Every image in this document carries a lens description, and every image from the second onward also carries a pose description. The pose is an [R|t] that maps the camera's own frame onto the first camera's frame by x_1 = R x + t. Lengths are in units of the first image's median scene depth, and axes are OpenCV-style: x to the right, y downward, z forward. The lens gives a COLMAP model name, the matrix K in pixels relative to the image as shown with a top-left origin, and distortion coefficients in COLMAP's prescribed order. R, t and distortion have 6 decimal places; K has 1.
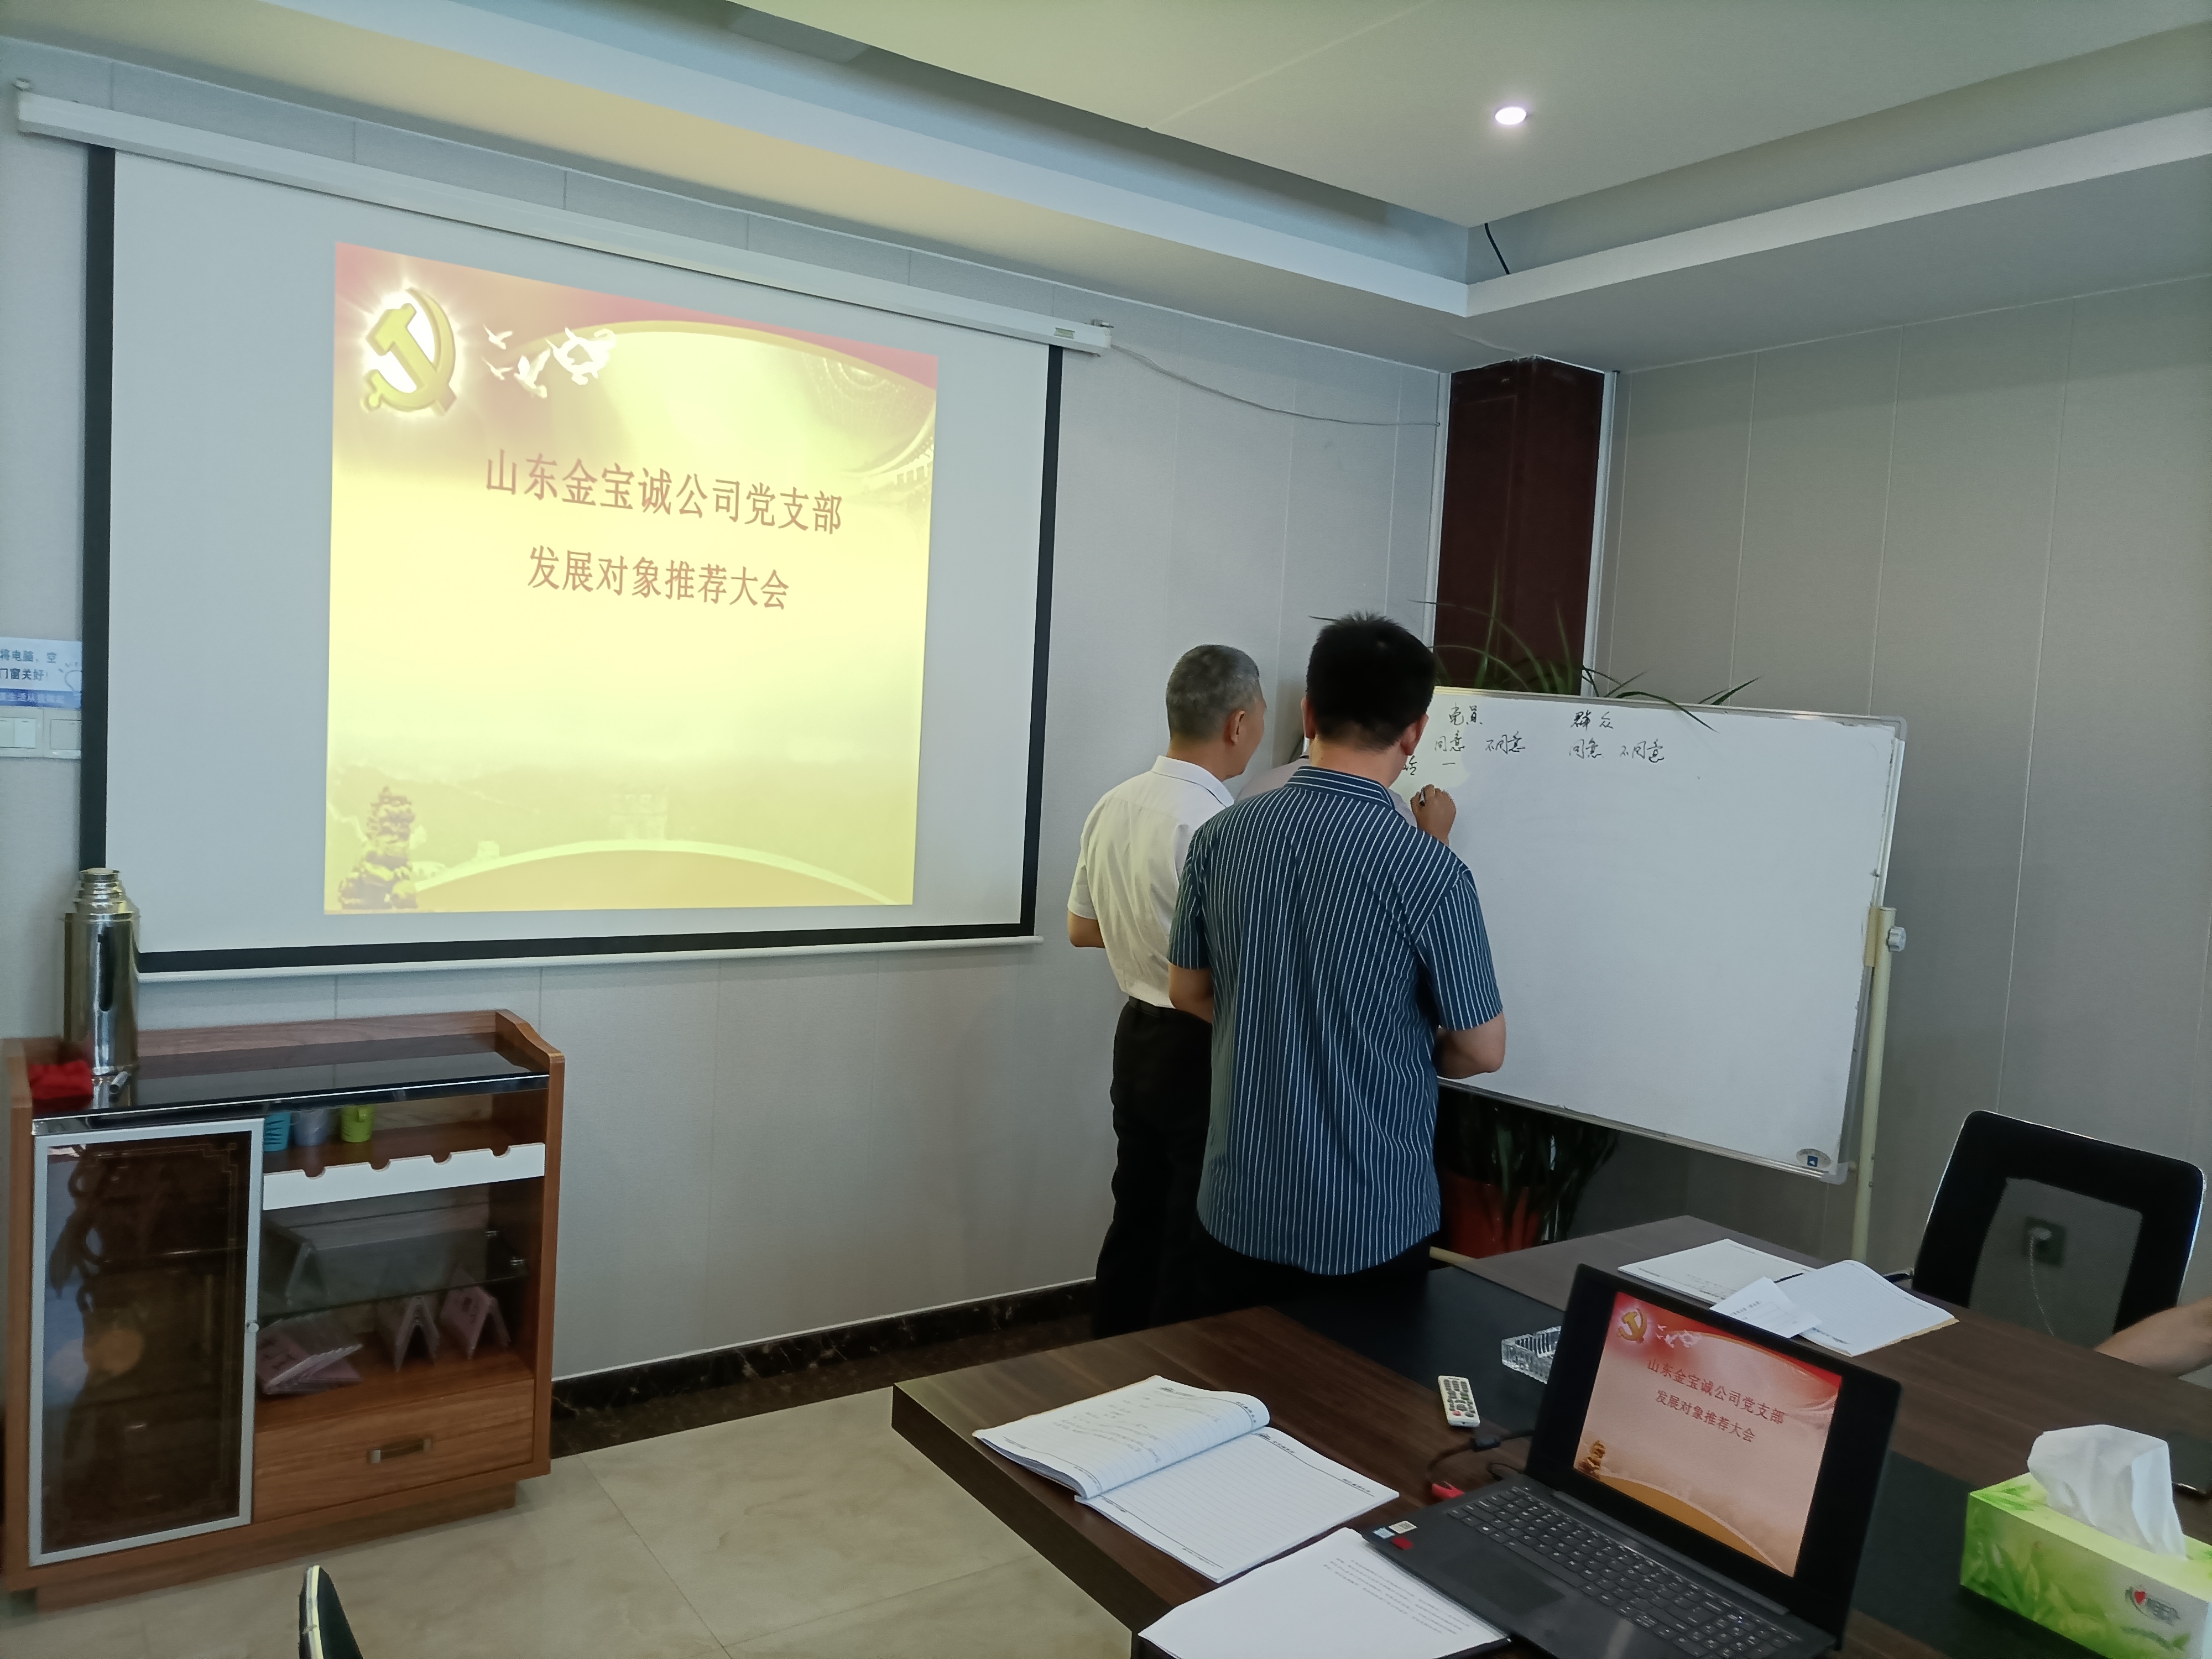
lens RADIAL K [[1603.4, 0, 1113.1], [0, 1603.4, 824.4], [0, 0, 1]] dist [-0.057437, 0.031807]
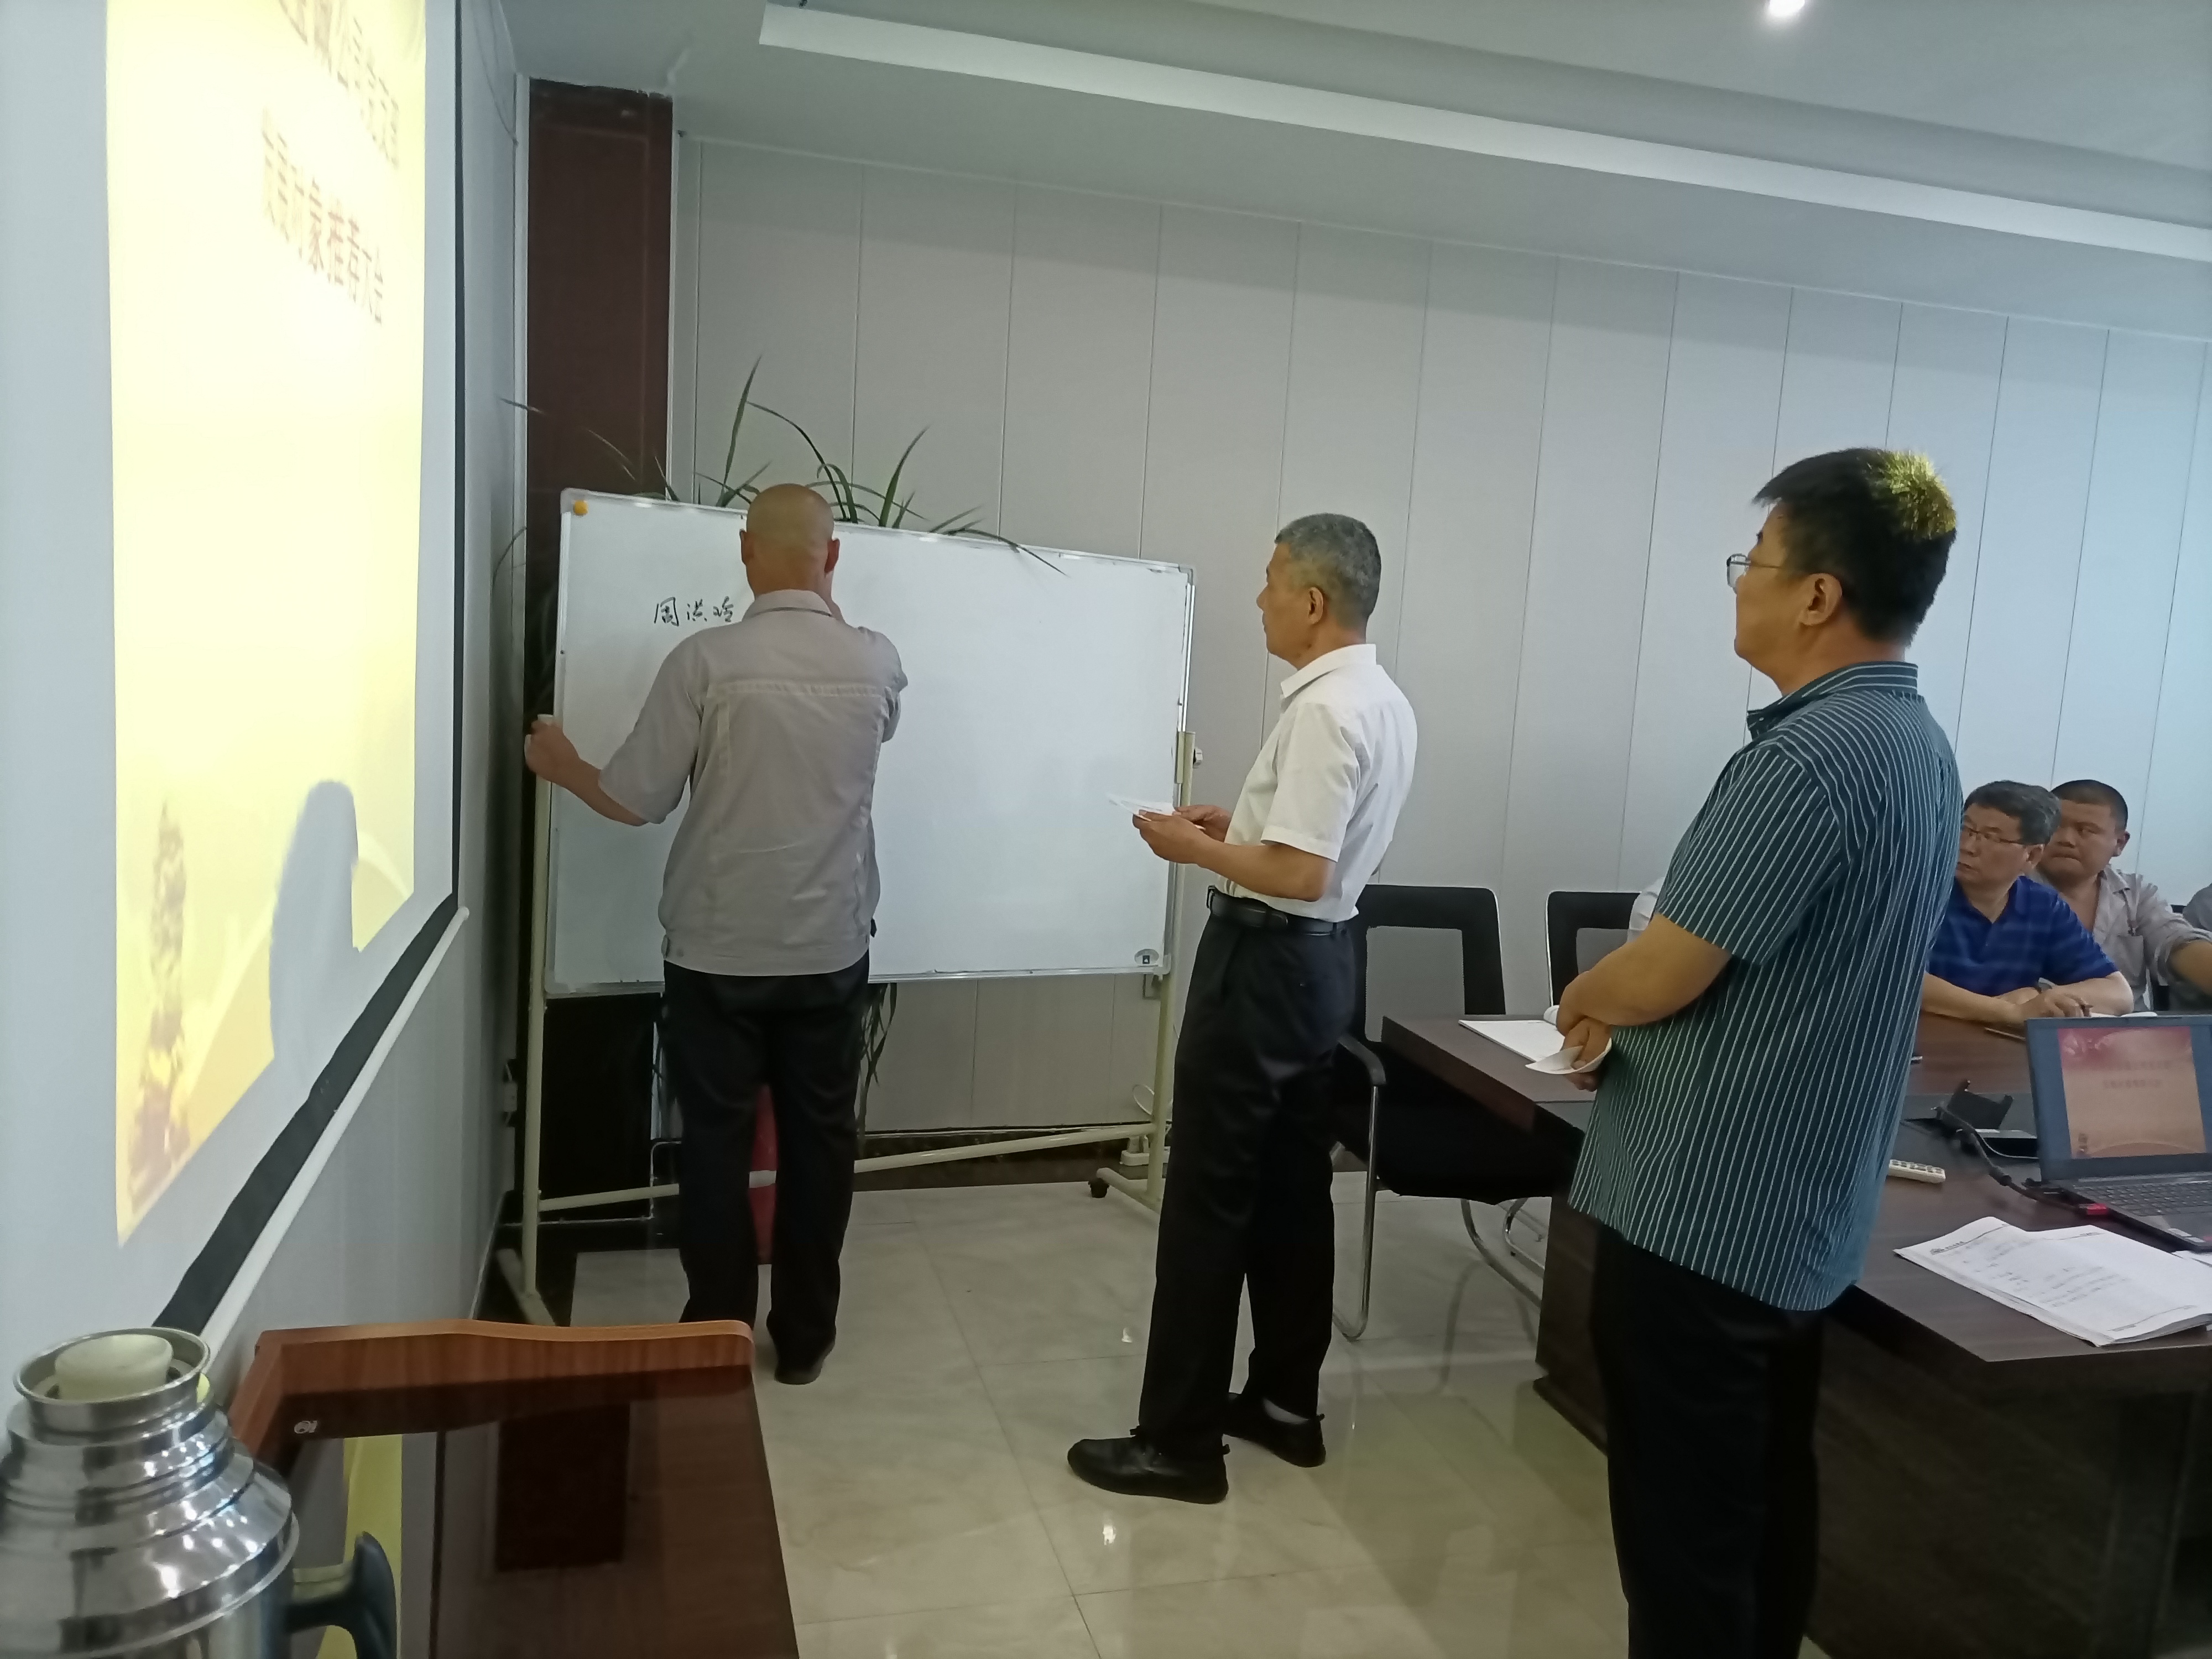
lens RADIAL K [[1603.4, 0, 1113.1], [0, 1603.4, 824.4], [0, 0, 1]] dist [-0.057437, 0.031807]
pose [[0.344896, -0.152703, 0.926136, -0.651719], [0.020517, 0.987669, 0.155208, -0.063124], [-0.938417, -0.034529, 0.343776, 0.687899]]
